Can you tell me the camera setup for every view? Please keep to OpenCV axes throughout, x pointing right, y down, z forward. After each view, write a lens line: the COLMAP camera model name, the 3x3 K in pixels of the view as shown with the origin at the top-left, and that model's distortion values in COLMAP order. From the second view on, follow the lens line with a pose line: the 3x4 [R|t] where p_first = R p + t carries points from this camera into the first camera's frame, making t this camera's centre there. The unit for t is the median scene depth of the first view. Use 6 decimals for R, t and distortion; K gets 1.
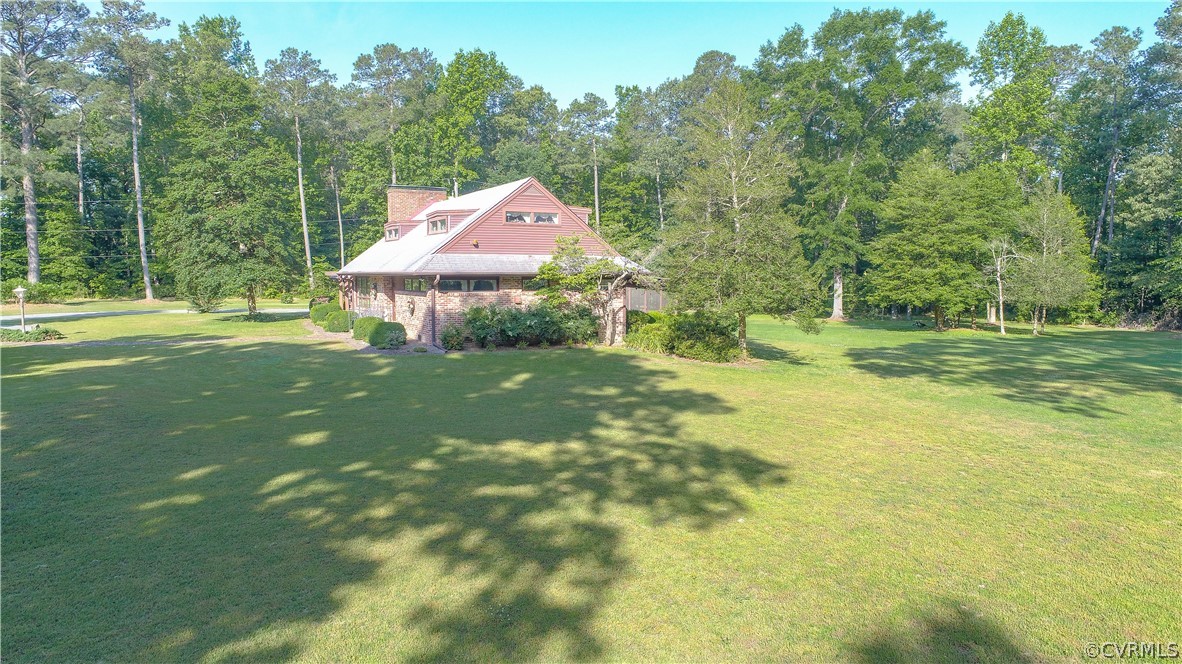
lens RADIAL K [[821.9, 0, 594.7], [0, 821.9, 334.9], [0, 0, 1]] dist [0.009953, -0.008458]
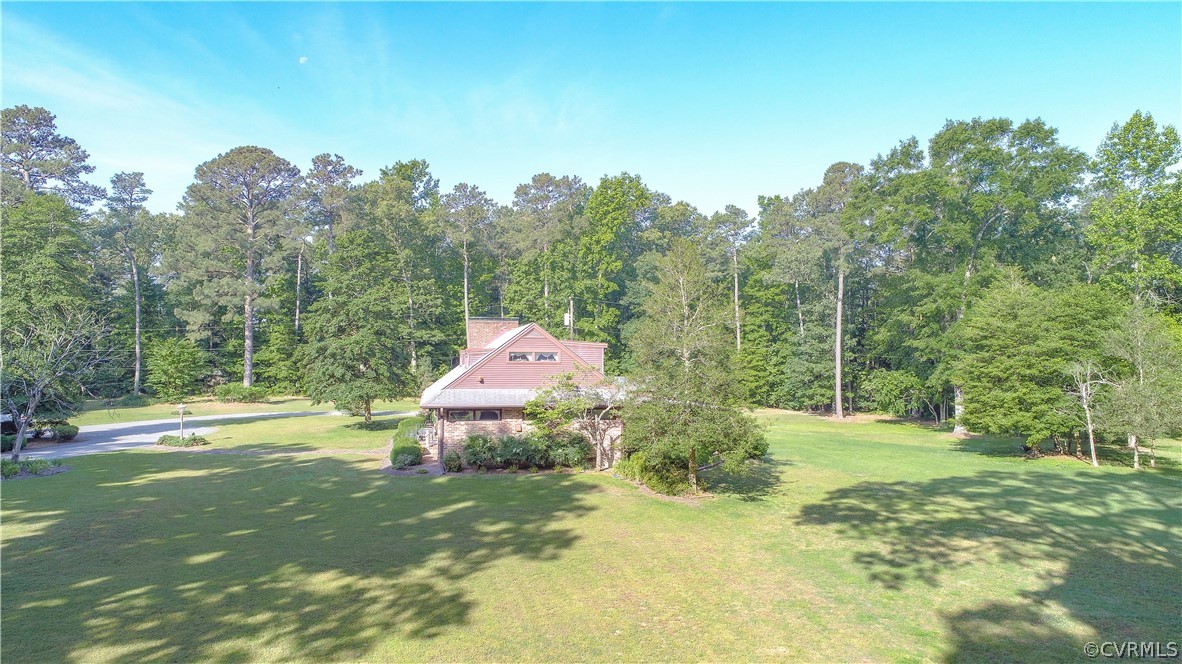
lens RADIAL K [[821.9, 0, 594.8], [0, 821.9, 330.0], [0, 0, 1]] dist [0.009953, -0.008458]
pose [[0.956567, -0.003672, -0.291488, 0.174672], [-0.026828, 0.994568, -0.100567, -0.033647], [0.290274, 0.104019, 0.951273, -0.039564]]
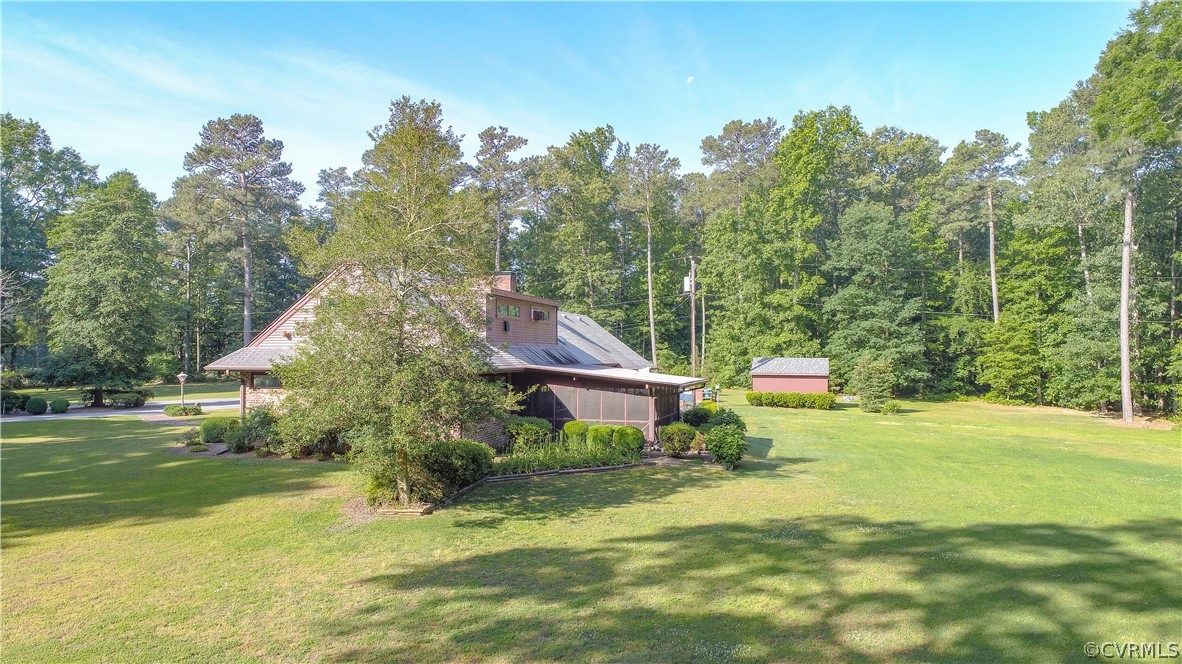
lens RADIAL K [[821.9, 0, 584.7], [0, 821.9, 326.5], [0, 0, 1]] dist [0.009953, -0.008458]
pose [[0.705538, -0.019638, -0.708400, 0.360584], [-0.057252, 0.994769, -0.084598, -0.030283], [0.706355, 0.100244, 0.700723, 0.278001]]
